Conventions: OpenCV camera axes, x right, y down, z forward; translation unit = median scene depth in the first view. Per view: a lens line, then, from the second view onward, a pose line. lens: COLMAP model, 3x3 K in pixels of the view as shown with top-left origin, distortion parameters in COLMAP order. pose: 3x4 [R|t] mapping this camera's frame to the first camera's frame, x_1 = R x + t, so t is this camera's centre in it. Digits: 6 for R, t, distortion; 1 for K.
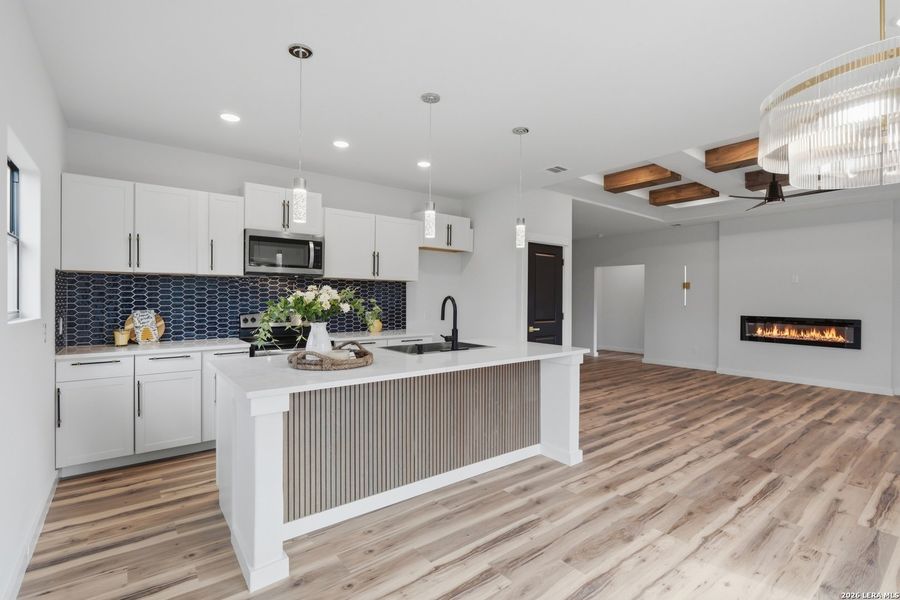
lens RADIAL K [[418.4, 0, 450.7], [0, 418.4, 298.4], [0, 0, 1]] dist [-0.007874, 0.002407]
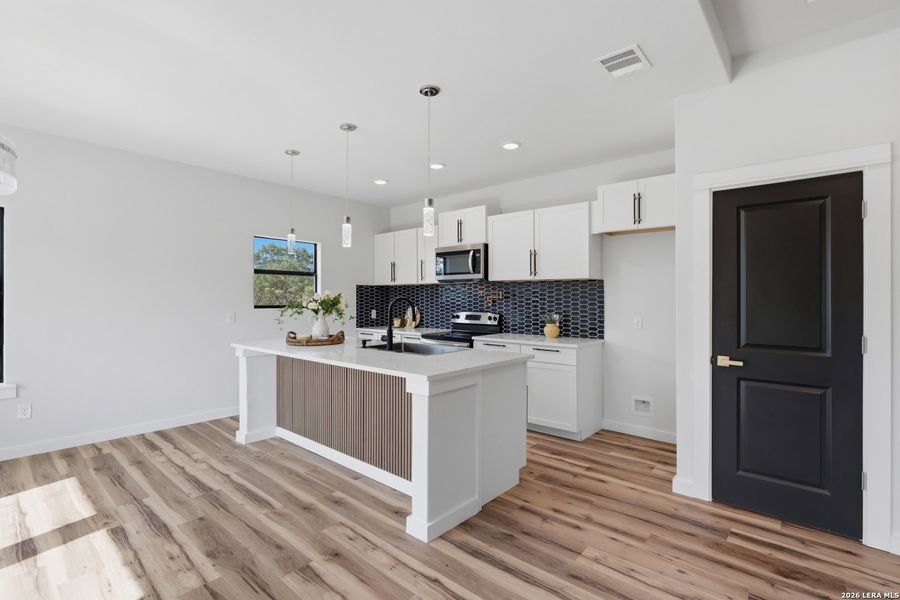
lens RADIAL K [[418.4, 0, 450.3], [0, 418.4, 298.5], [0, 0, 1]] dist [-0.007874, 0.002407]
pose [[0.192329, -0.001337, -0.981330, 0.893954], [0.000248, 0.999999, -0.001314, -0.003122], [0.981330, 0.000009, 0.192330, 0.825222]]
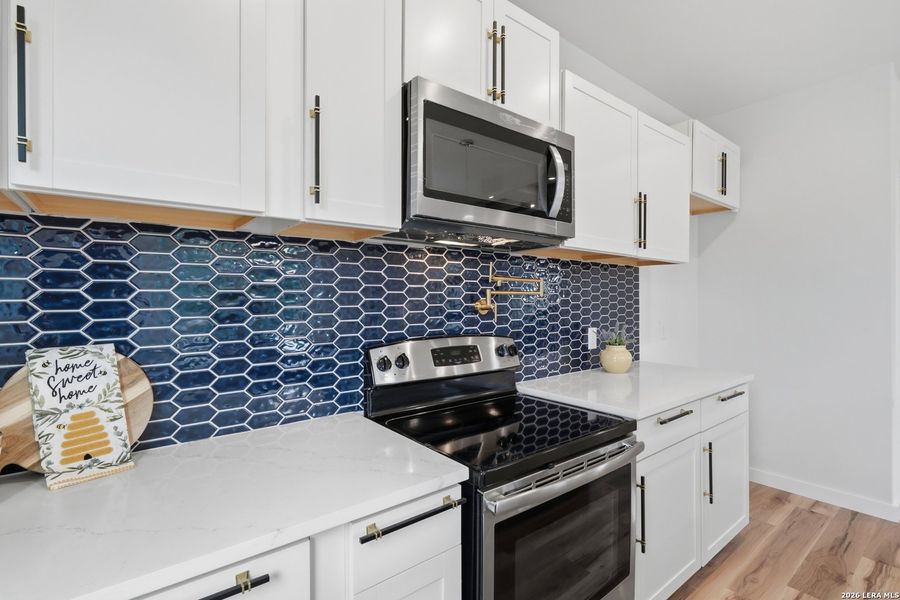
lens RADIAL K [[418.4, 0, 449.2], [0, 418.4, 298.8], [0, 0, 1]] dist [-0.007874, 0.002407]
pose [[0.999998, -0.000092, -0.002033, -0.484489], [0.000099, 0.999994, 0.003362, -0.004199], [0.002033, -0.003362, 0.999992, 0.719353]]
